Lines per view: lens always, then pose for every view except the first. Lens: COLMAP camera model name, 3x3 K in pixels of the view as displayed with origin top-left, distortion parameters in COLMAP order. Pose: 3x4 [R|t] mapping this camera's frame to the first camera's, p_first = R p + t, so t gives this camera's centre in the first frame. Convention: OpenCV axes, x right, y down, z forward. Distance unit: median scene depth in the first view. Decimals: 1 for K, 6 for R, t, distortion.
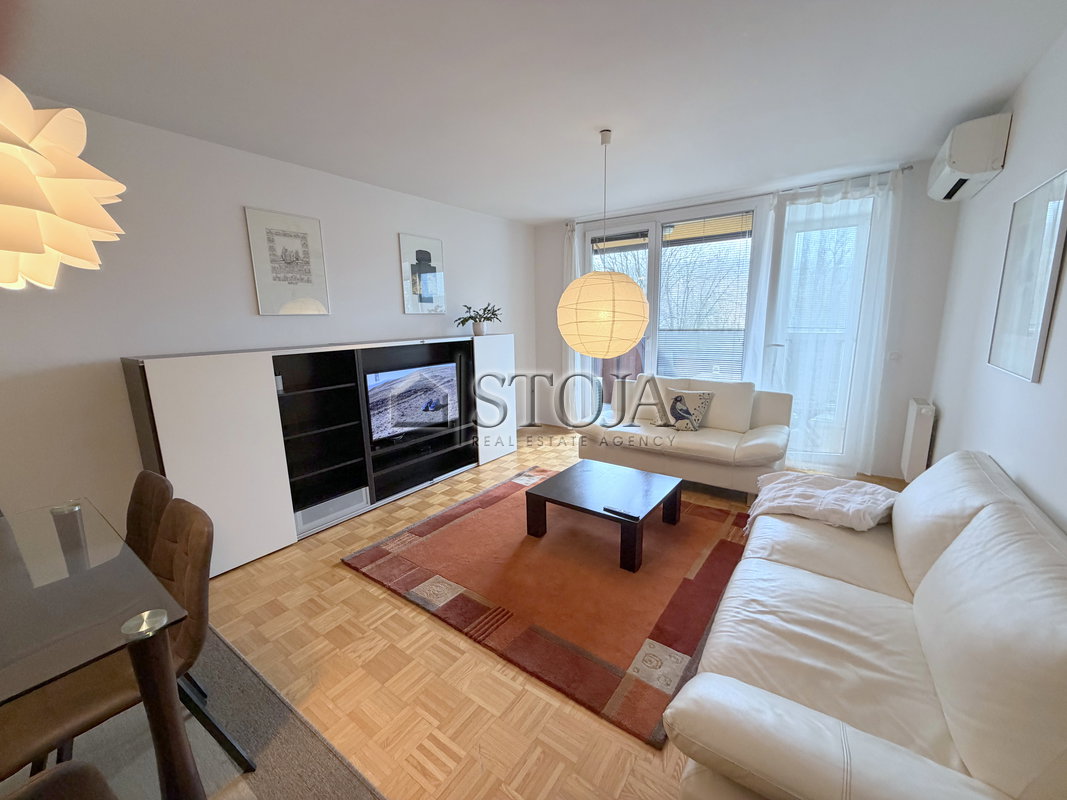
lens RADIAL K [[420.4, 0, 533.5], [0, 420.4, 400.0], [0, 0, 1]] dist [-0.001768, -0.000001]
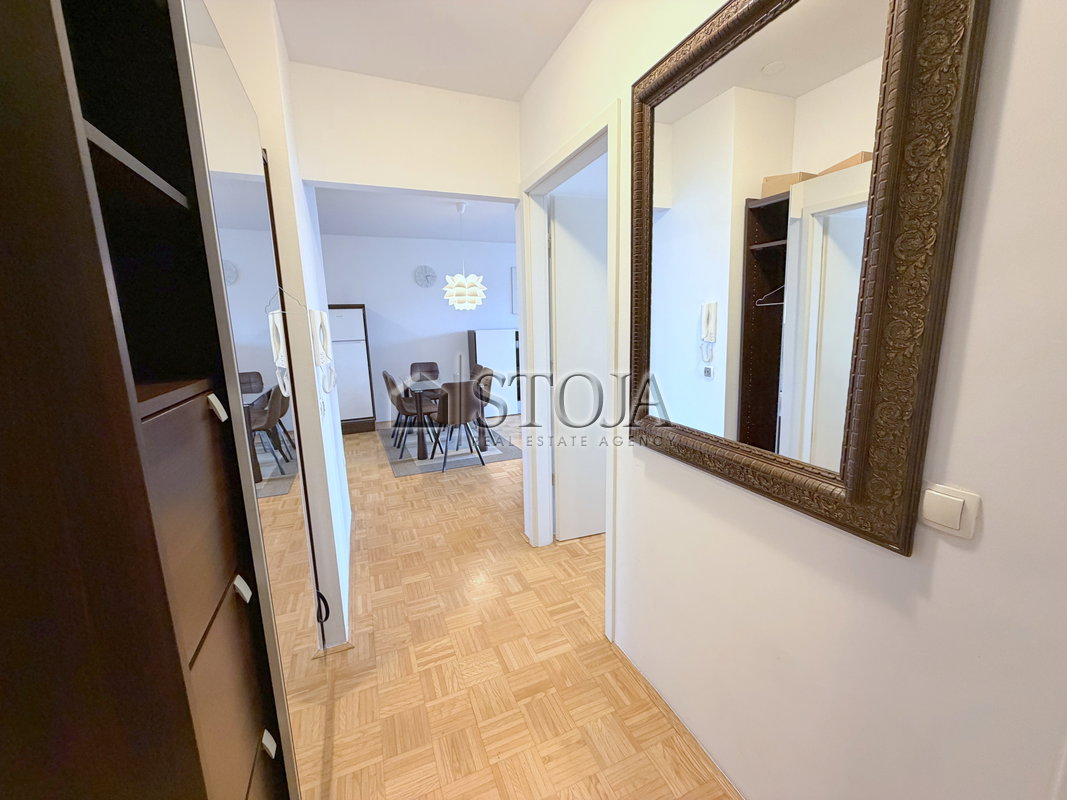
lens RADIAL K [[420.4, 0, 533.5], [0, 420.4, 400.0], [0, 0, 1]] dist [-0.001768, -0.000001]
pose [[0.854289, 0.098028, -0.510471, 0.656616], [-0.095163, 0.994953, 0.031806, 0.179794], [0.511013, 0.021406, 0.859306, -0.900039]]
